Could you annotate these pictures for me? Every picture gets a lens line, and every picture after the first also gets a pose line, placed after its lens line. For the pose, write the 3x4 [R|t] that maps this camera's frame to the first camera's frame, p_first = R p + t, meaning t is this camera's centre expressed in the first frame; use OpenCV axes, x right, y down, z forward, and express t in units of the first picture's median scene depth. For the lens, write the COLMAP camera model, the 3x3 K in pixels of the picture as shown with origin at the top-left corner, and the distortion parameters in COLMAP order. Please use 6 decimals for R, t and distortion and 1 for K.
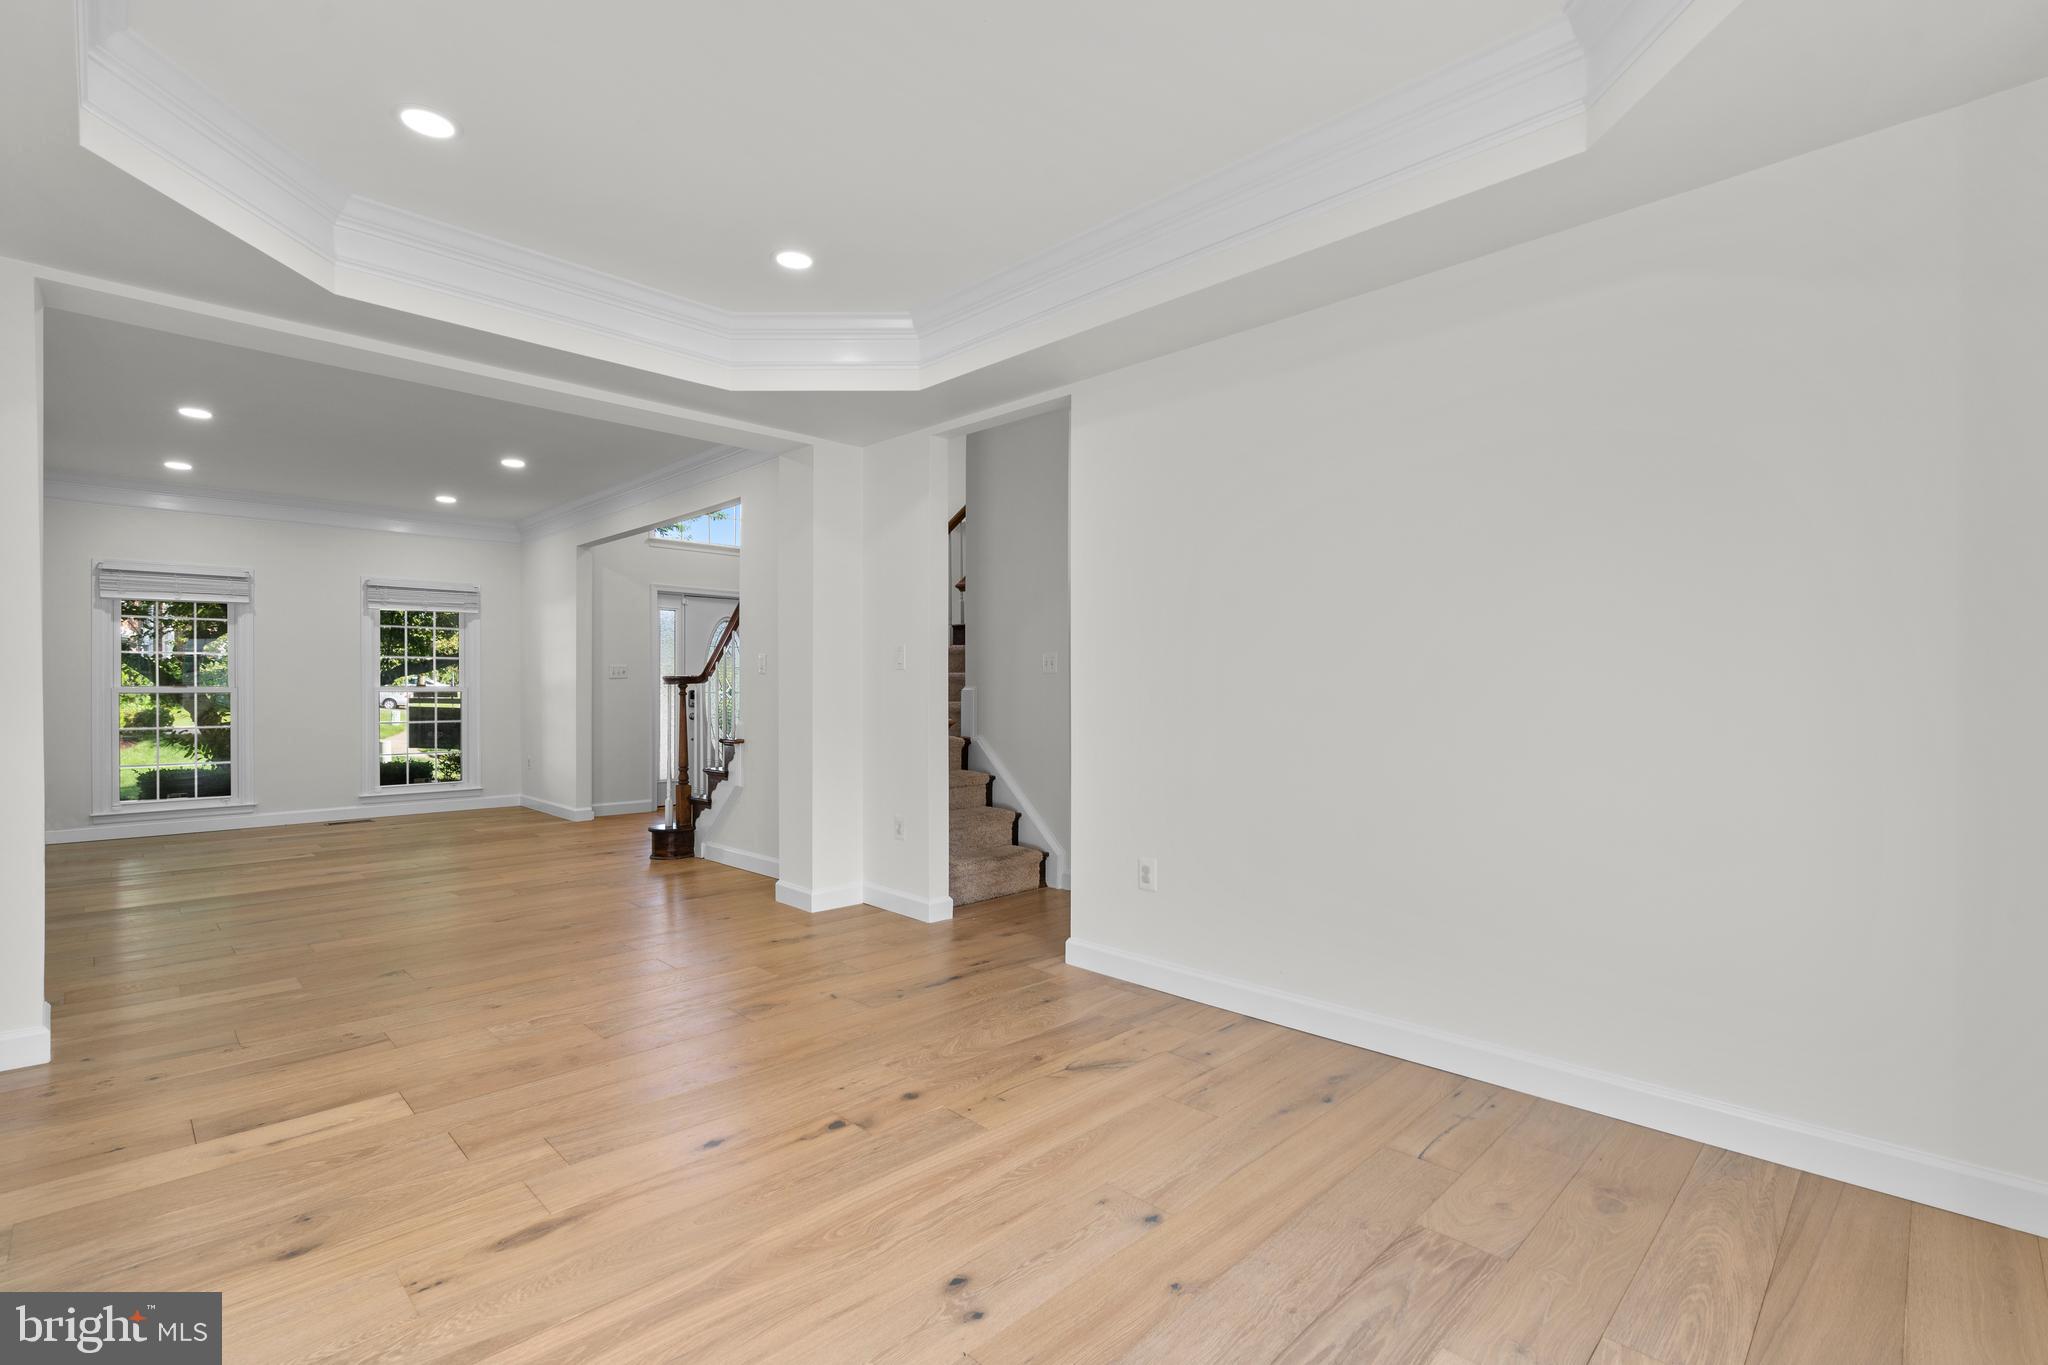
lens RADIAL K [[929.1, 0, 1022.4], [0, 929.1, 697.6], [0, 0, 1]] dist [0.000836, -0.000310]
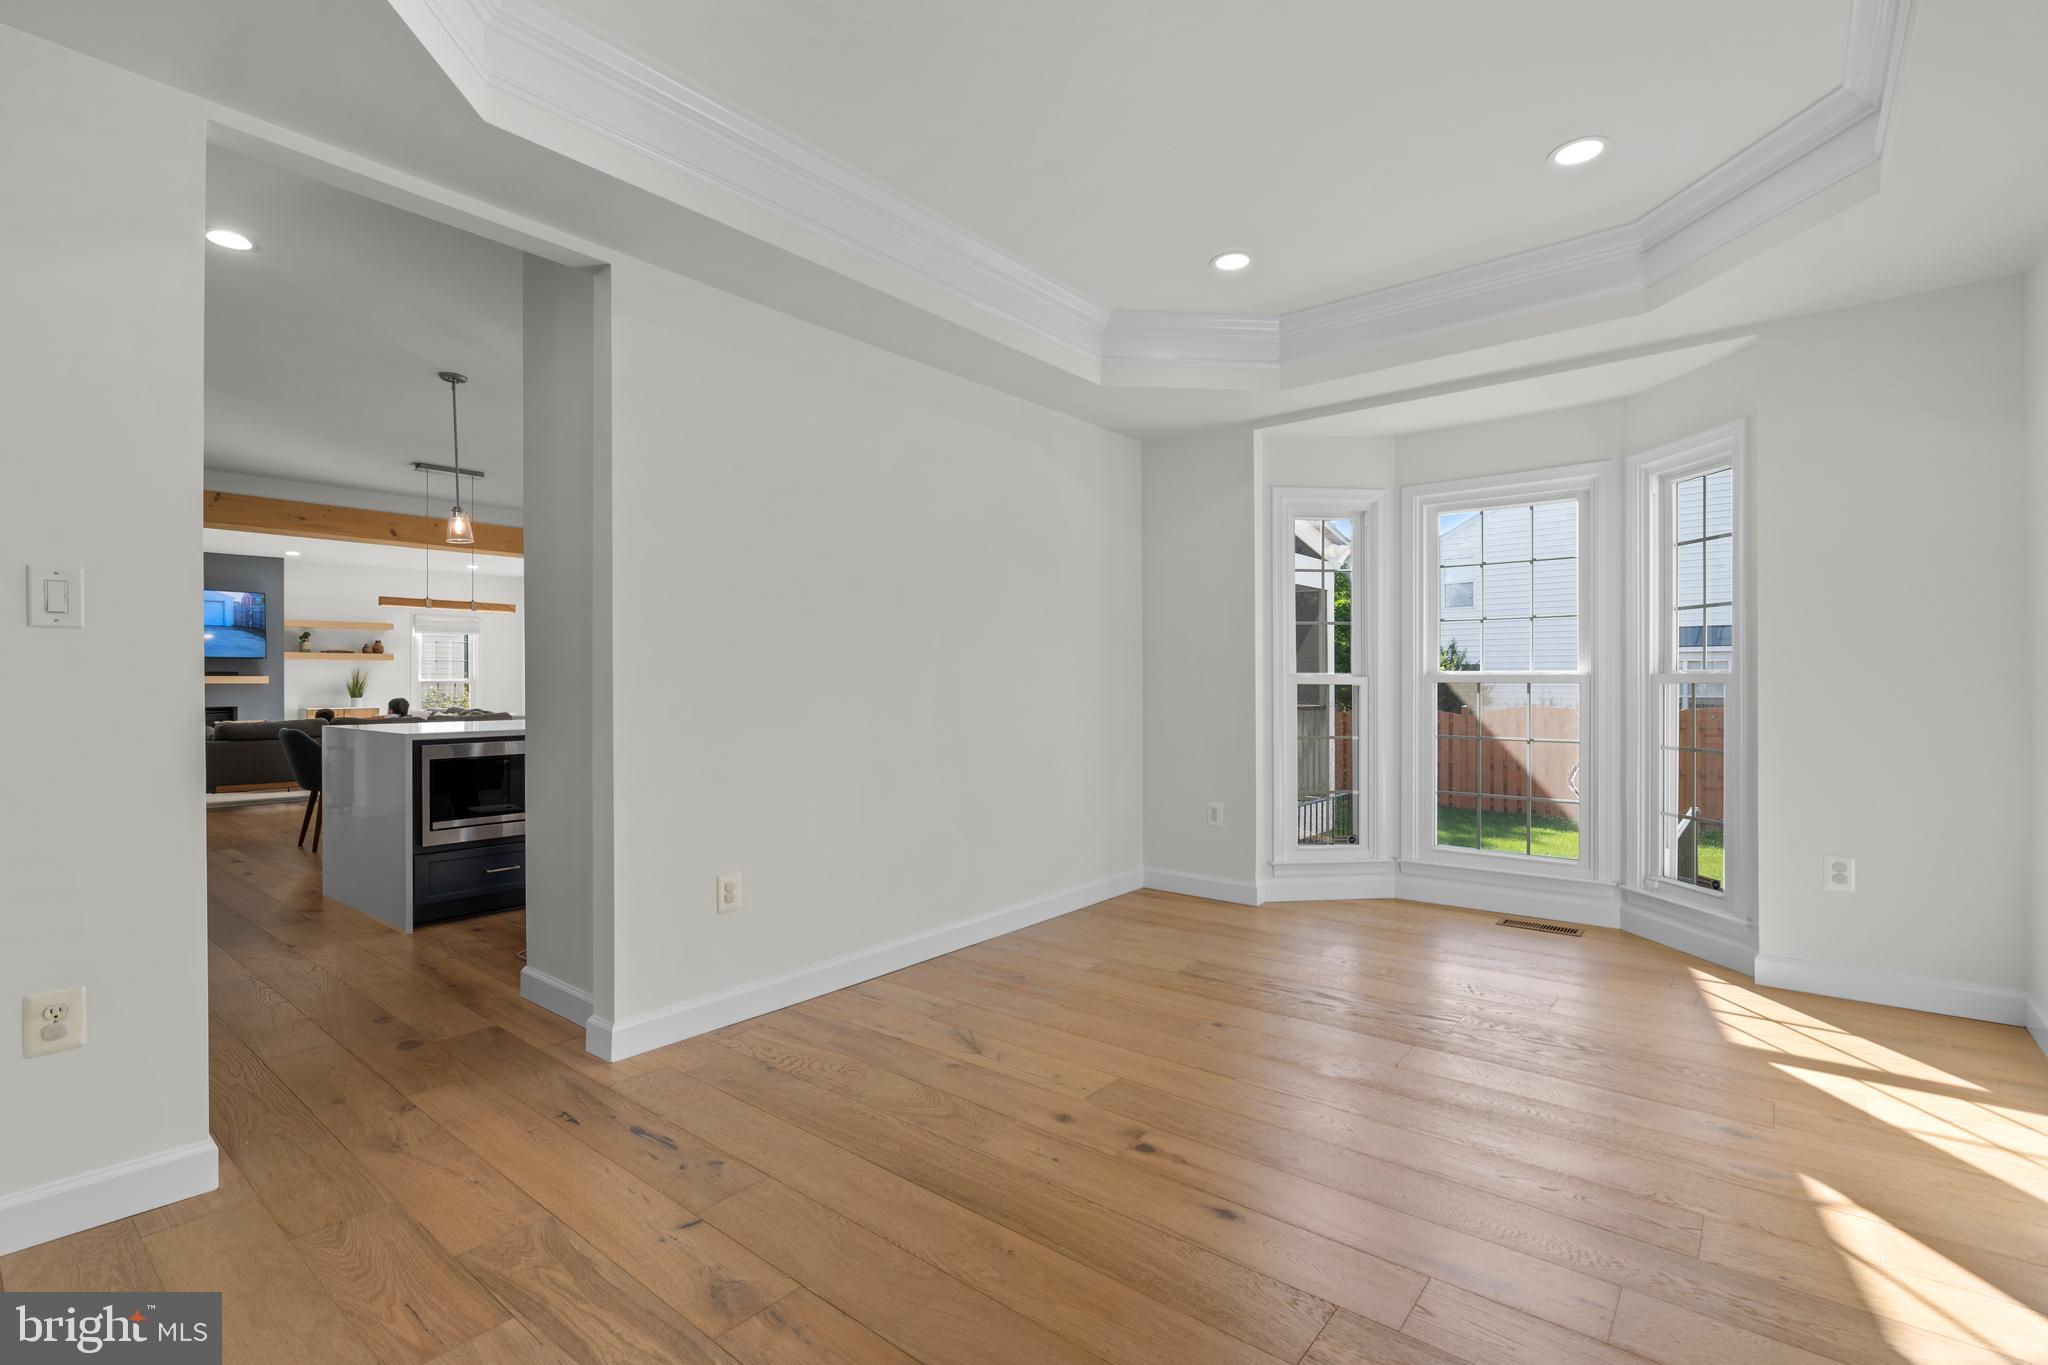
lens RADIAL K [[919.3, 0, 1024.0], [0, 919.3, 682.5], [0, 0, 1]] dist [-0.000310, -0.000350]
pose [[-0.096313, -0.002788, 0.995347, -0.748891], [0.010488, 0.999938, 0.003816, -0.004001], [-0.995296, 0.010807, -0.096278, 0.824082]]
